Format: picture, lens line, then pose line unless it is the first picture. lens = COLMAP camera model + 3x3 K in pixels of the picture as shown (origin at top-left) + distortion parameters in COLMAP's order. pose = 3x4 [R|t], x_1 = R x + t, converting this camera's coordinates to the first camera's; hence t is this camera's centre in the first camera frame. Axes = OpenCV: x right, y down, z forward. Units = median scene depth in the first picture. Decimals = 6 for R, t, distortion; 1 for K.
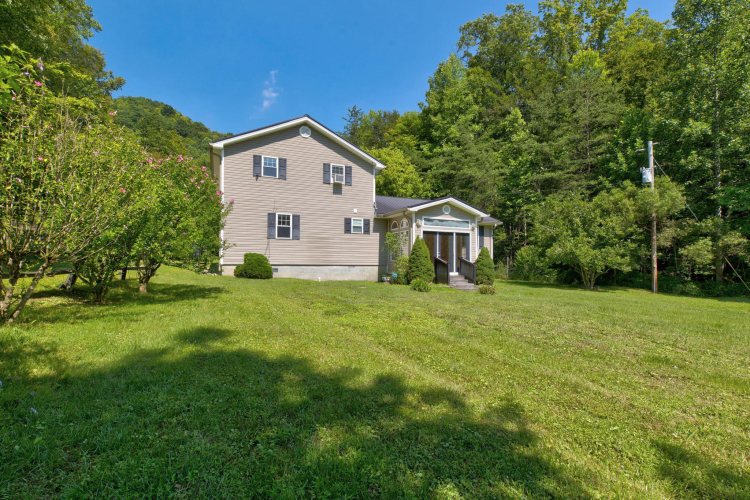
lens RADIAL K [[367.7, 0, 373.0], [0, 367.7, 263.1], [0, 0, 1]] dist [0.000242, -0.000458]
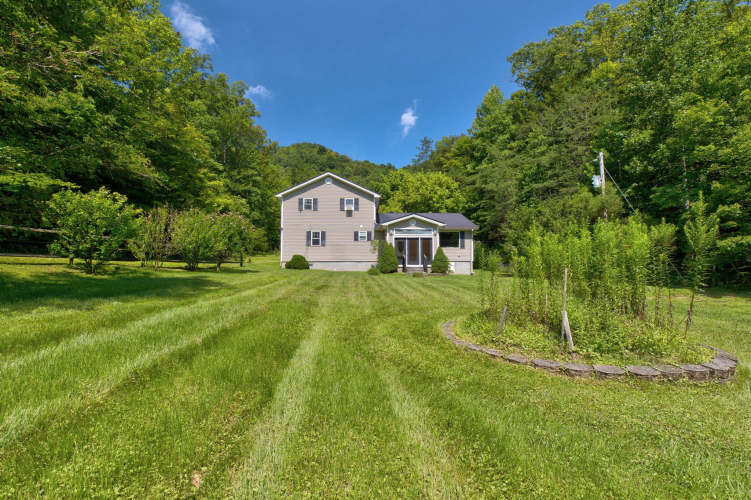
lens RADIAL K [[345.0, 0, 369.5], [0, 345.0, 250.5], [0, 0, 1]] dist [0.004312, 0.000126]
pose [[0.919534, -0.028007, -0.392012, 0.562419], [0.008515, 0.998643, -0.051373, 0.035166], [0.392919, 0.043901, 0.918525, -0.325710]]
